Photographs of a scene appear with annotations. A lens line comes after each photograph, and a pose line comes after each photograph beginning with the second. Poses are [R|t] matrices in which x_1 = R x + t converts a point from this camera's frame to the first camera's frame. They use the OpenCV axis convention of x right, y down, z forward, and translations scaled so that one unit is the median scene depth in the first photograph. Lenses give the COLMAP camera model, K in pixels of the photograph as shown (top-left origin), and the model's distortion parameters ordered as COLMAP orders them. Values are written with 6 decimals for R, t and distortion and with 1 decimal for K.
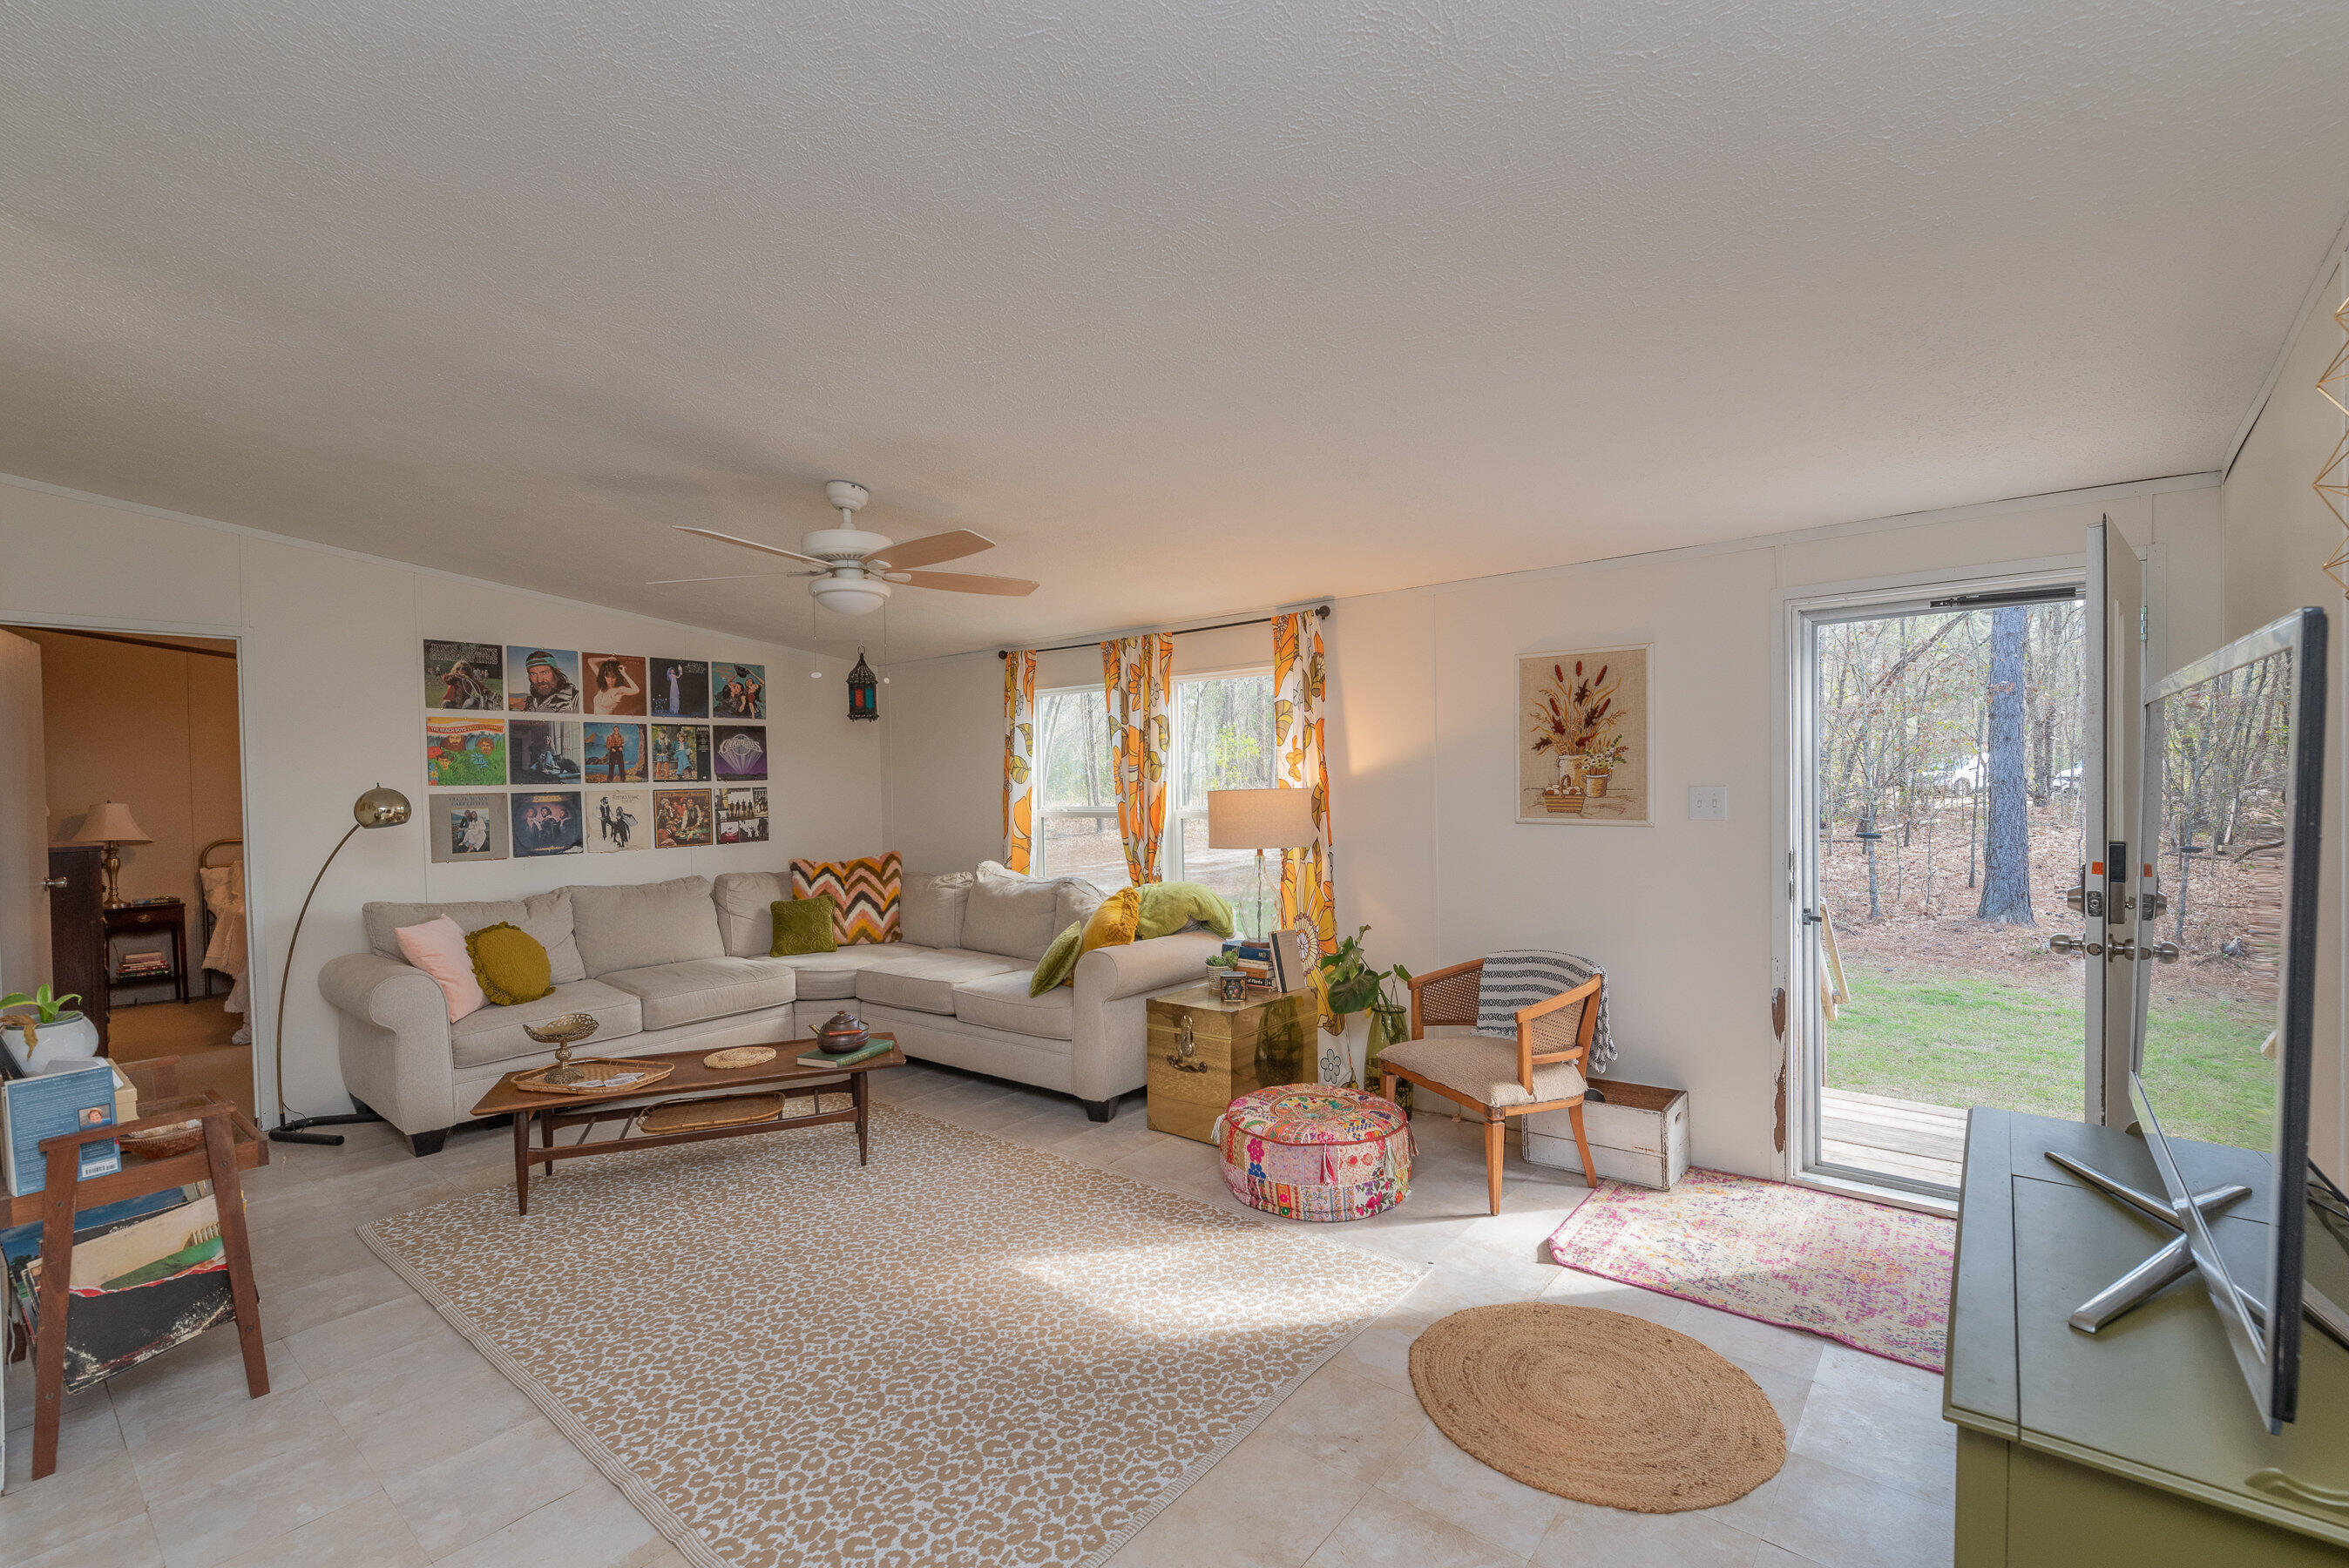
lens RADIAL K [[1024.8, 0, 1159.9], [0, 1024.8, 802.5], [0, 0, 1]] dist [0.000936, 0.000708]
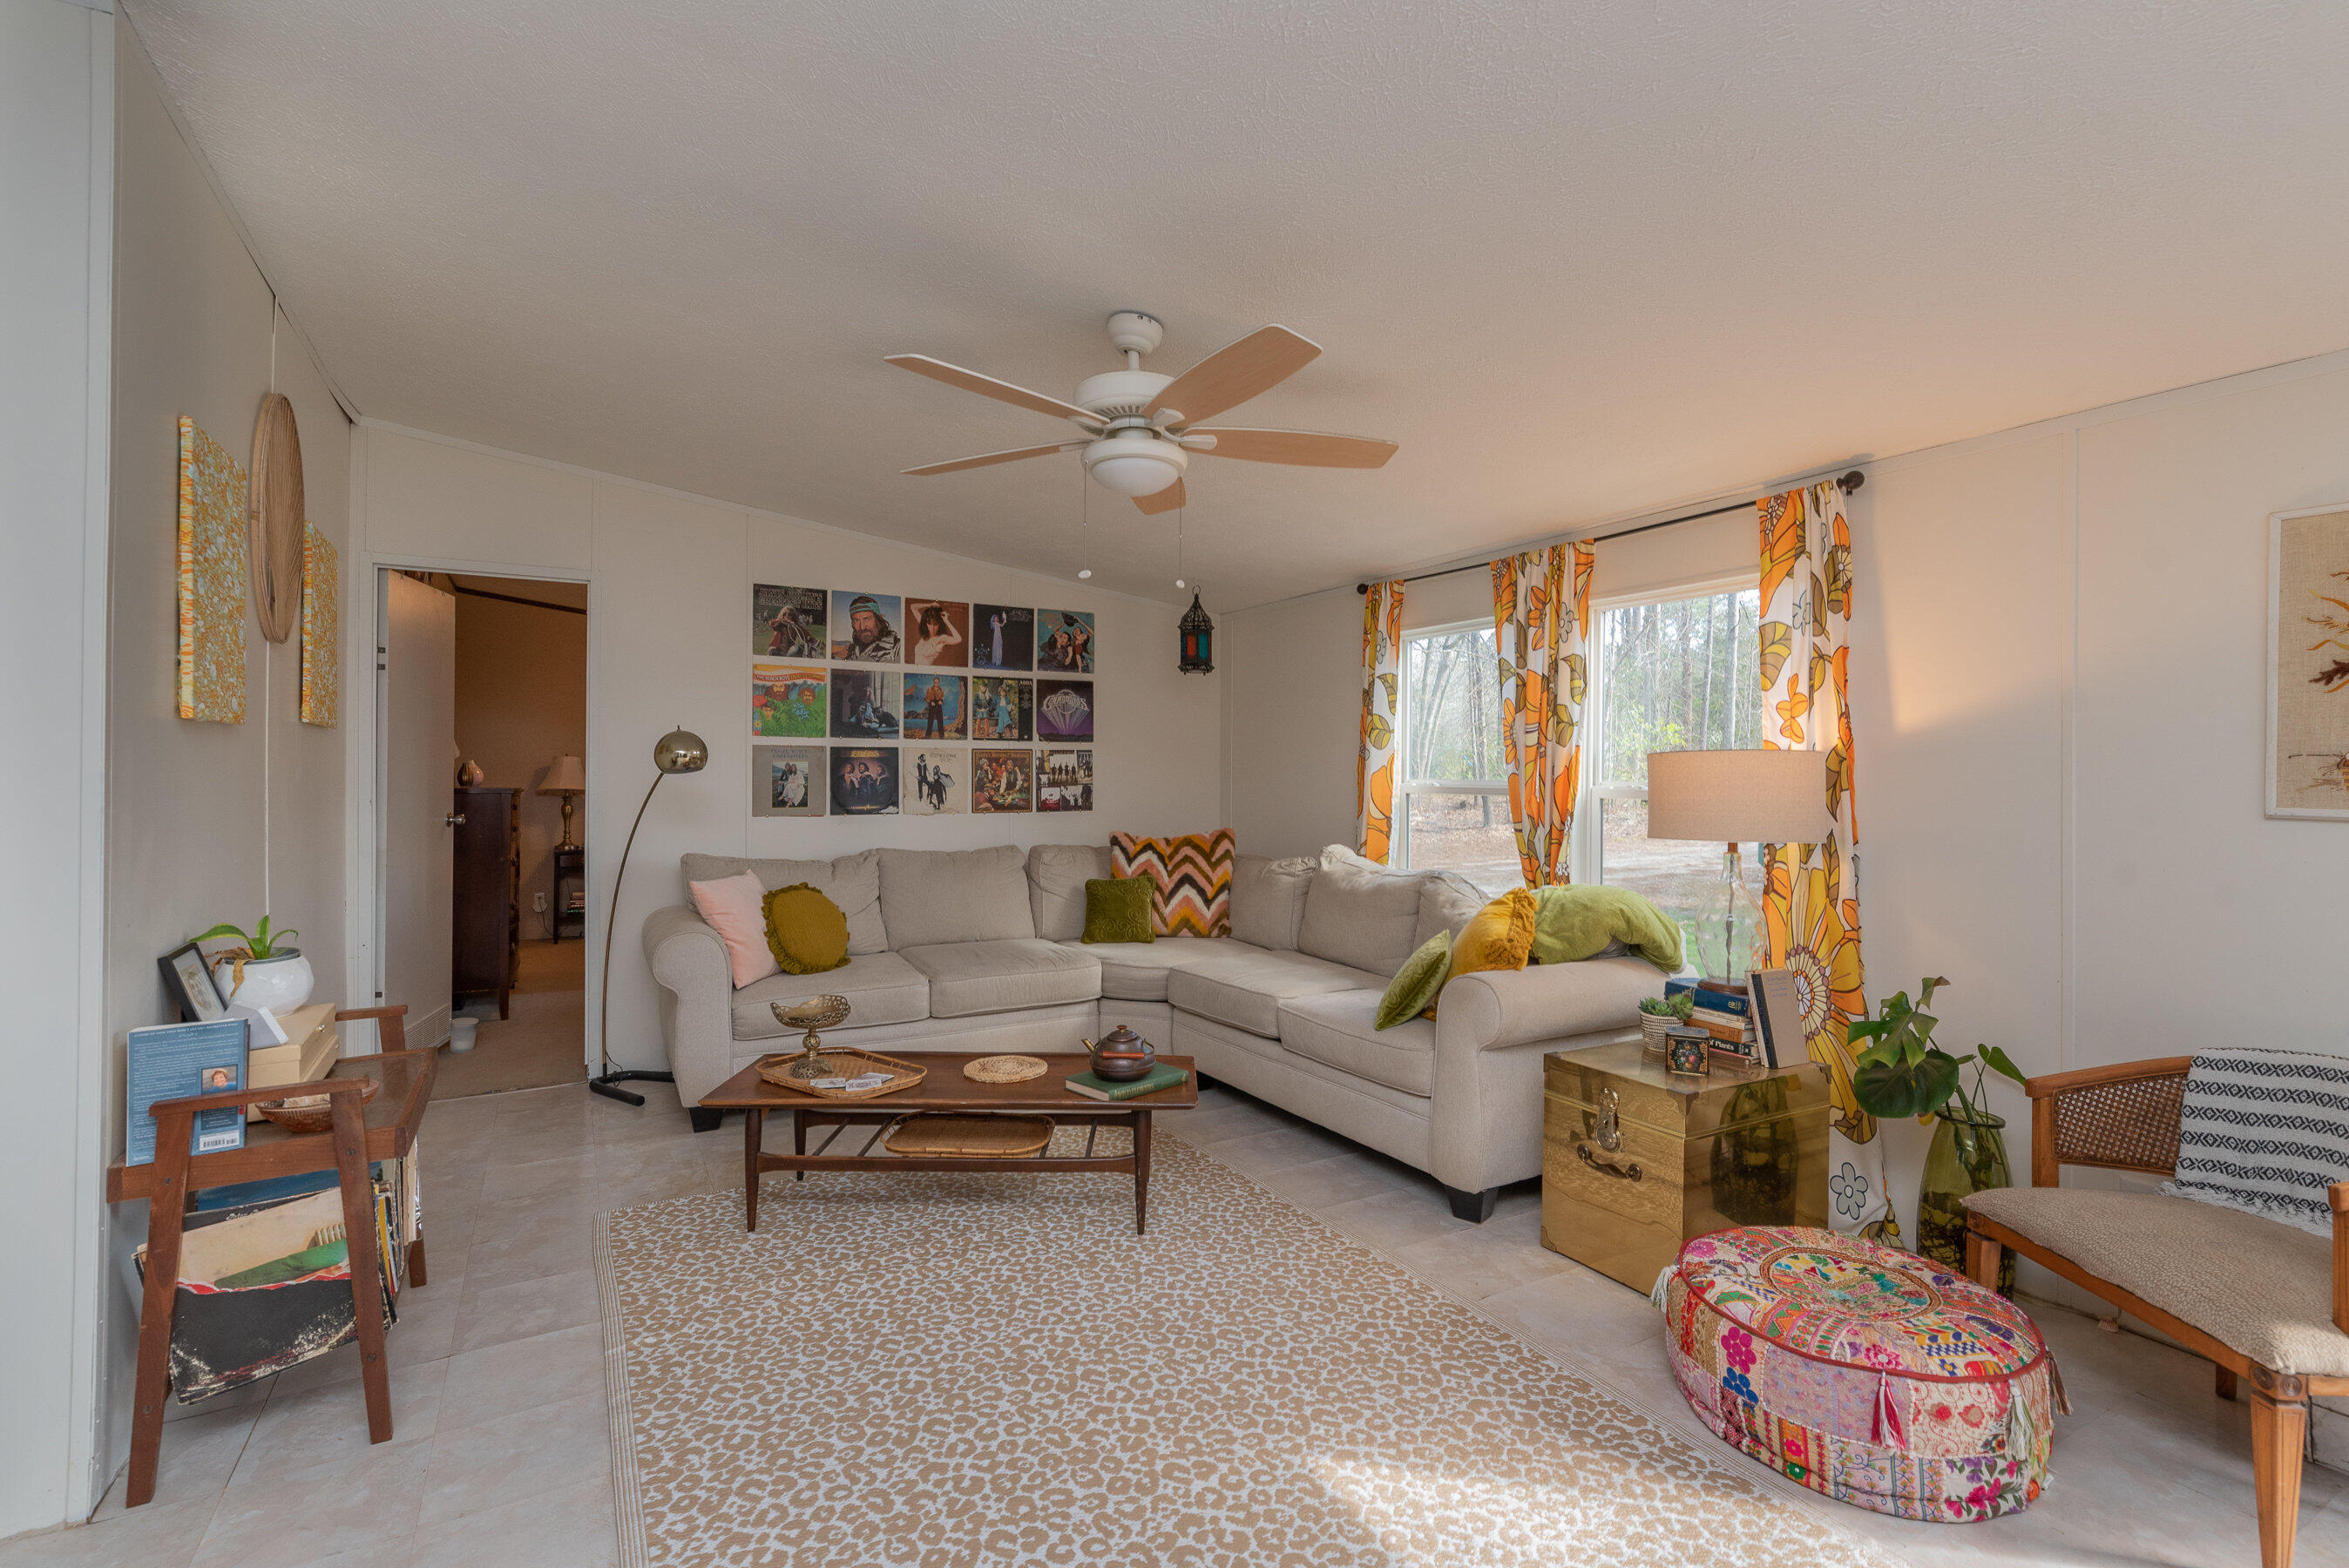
lens RADIAL K [[1053.1, 0, 1157.9], [0, 1053.1, 772.5], [0, 0, 1]] dist [-0.001256, 0.000150]
pose [[0.934476, 0.025305, -0.355125, -0.007666], [-0.032333, 0.999381, -0.013871, 0.018232], [0.354554, 0.024444, 0.934716, 0.201124]]
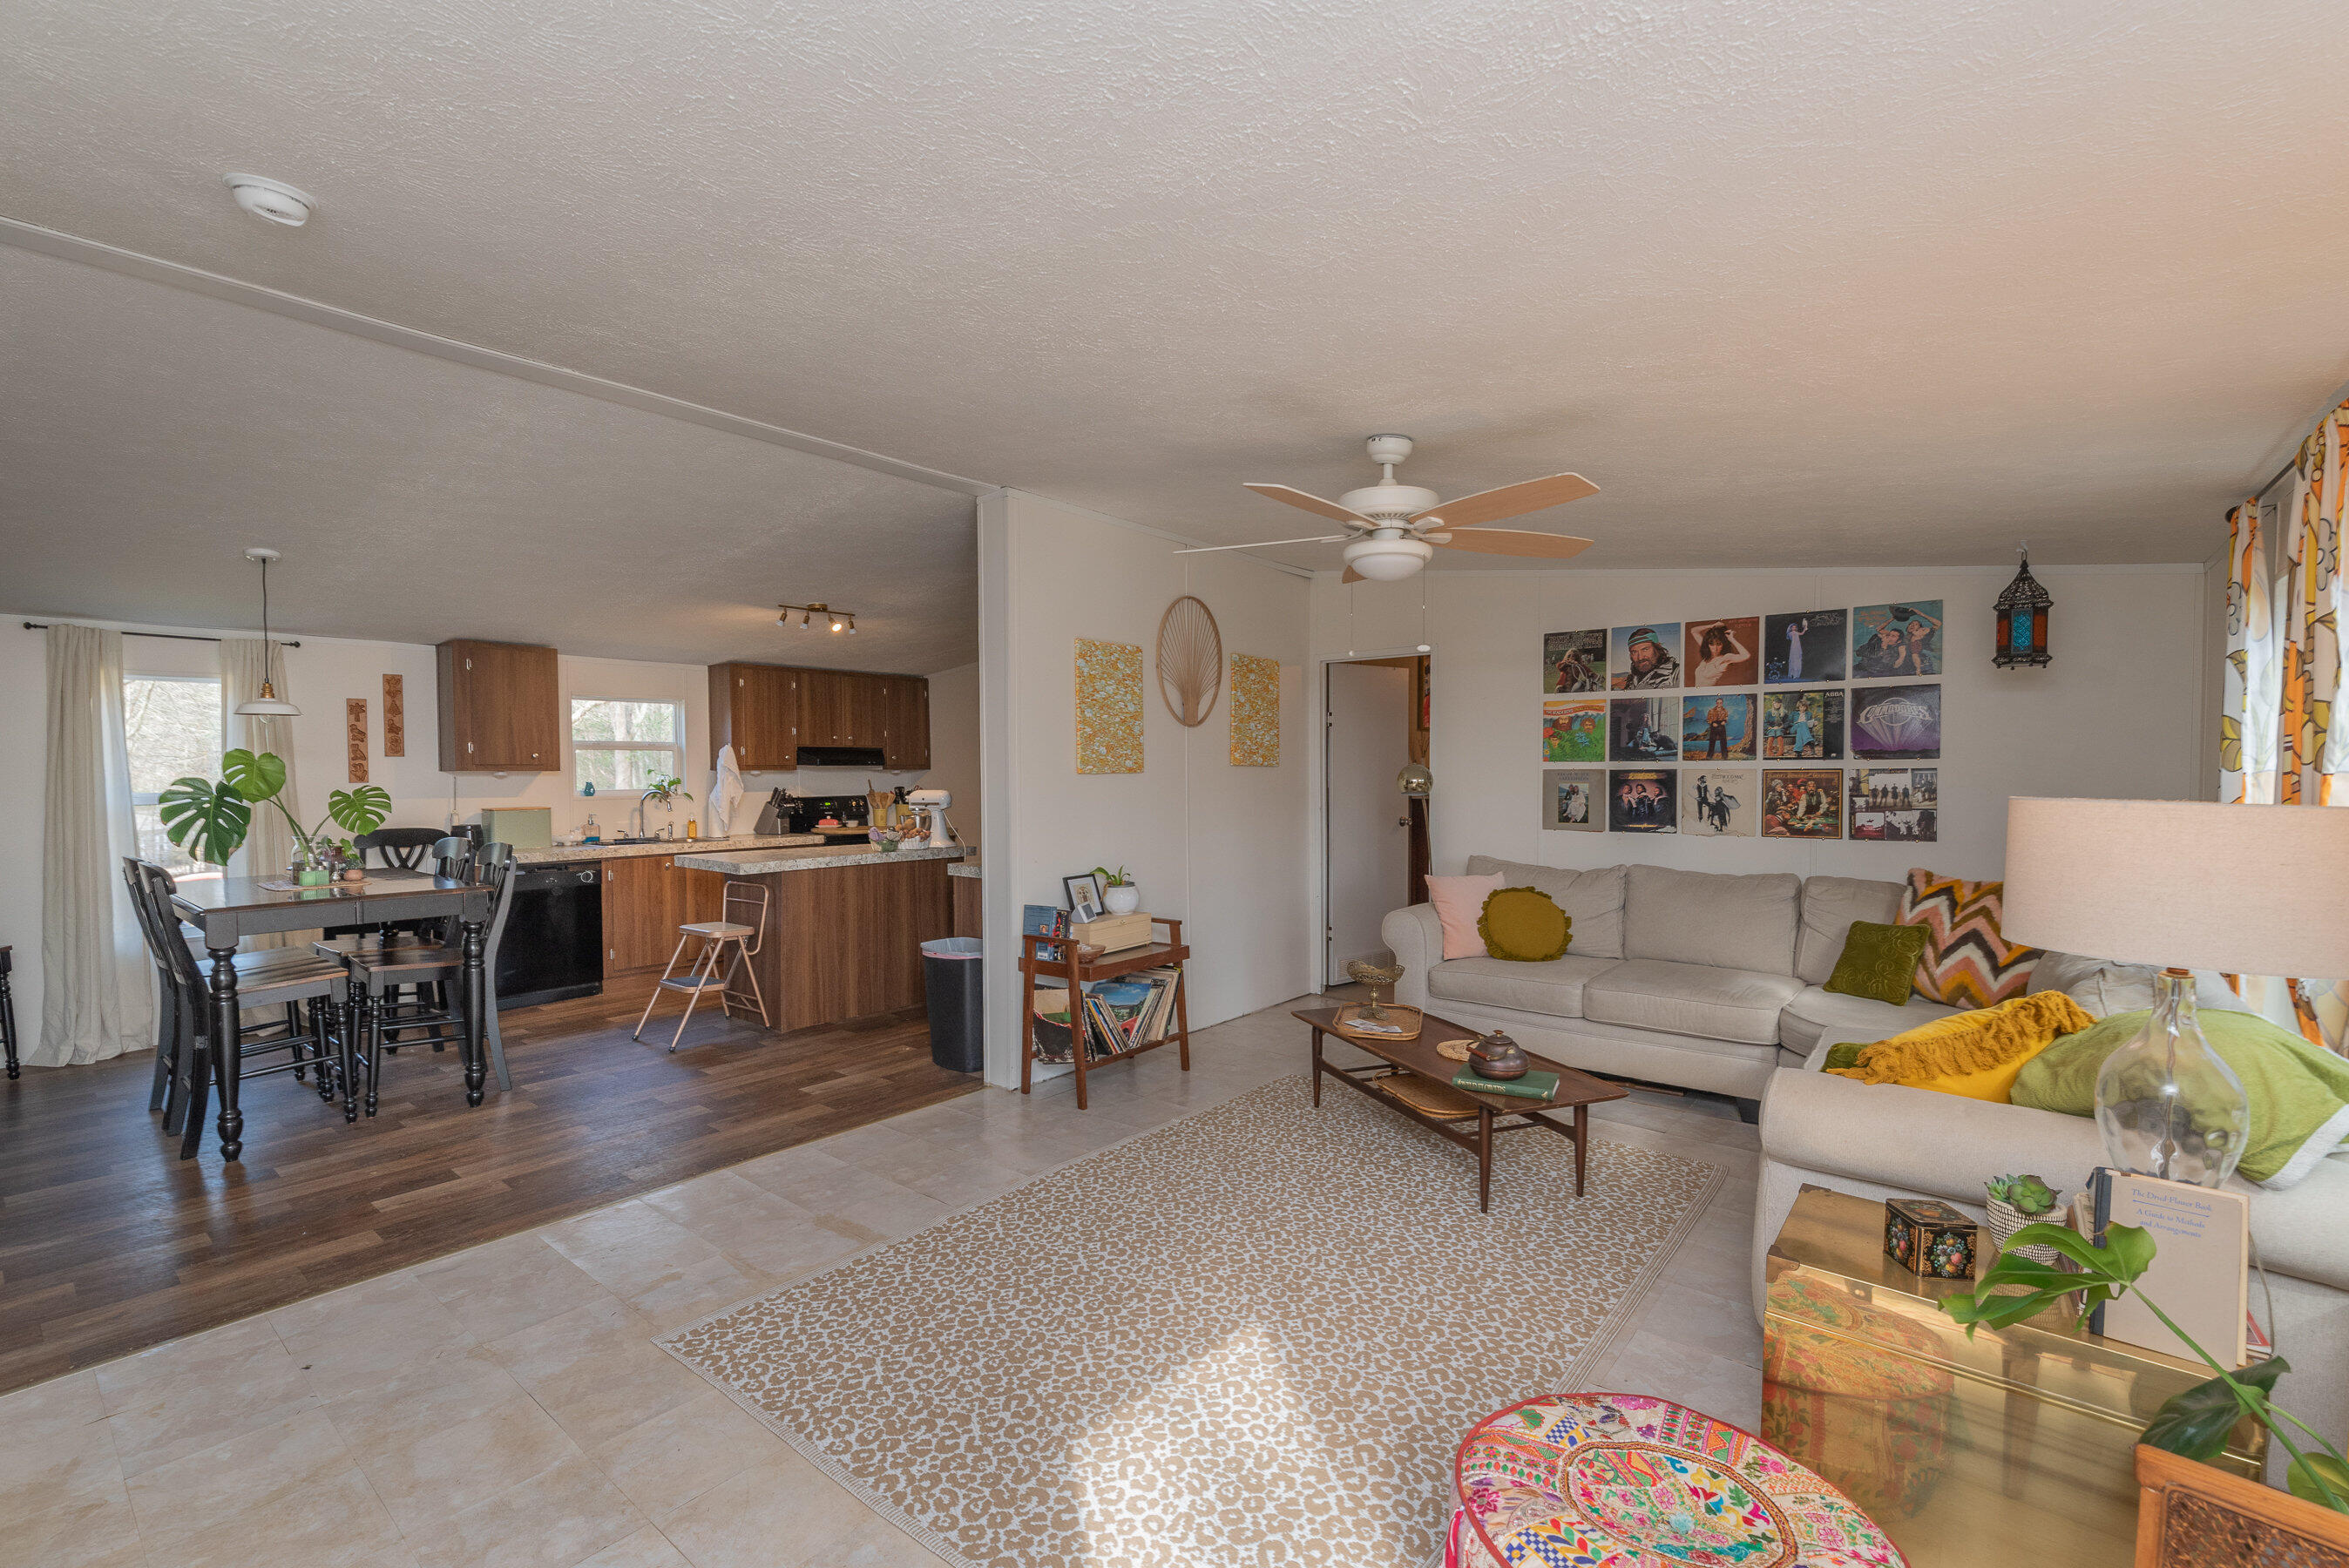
lens RADIAL K [[1024.8, 0, 1159.9], [0, 1024.8, 802.5], [0, 0, 1]] dist [0.000936, 0.000708]
pose [[0.000184, 0.052311, -0.998631, 0.408186], [-0.020254, 0.998426, 0.052297, -0.020795], [0.999795, 0.020217, 0.001244, 0.534818]]
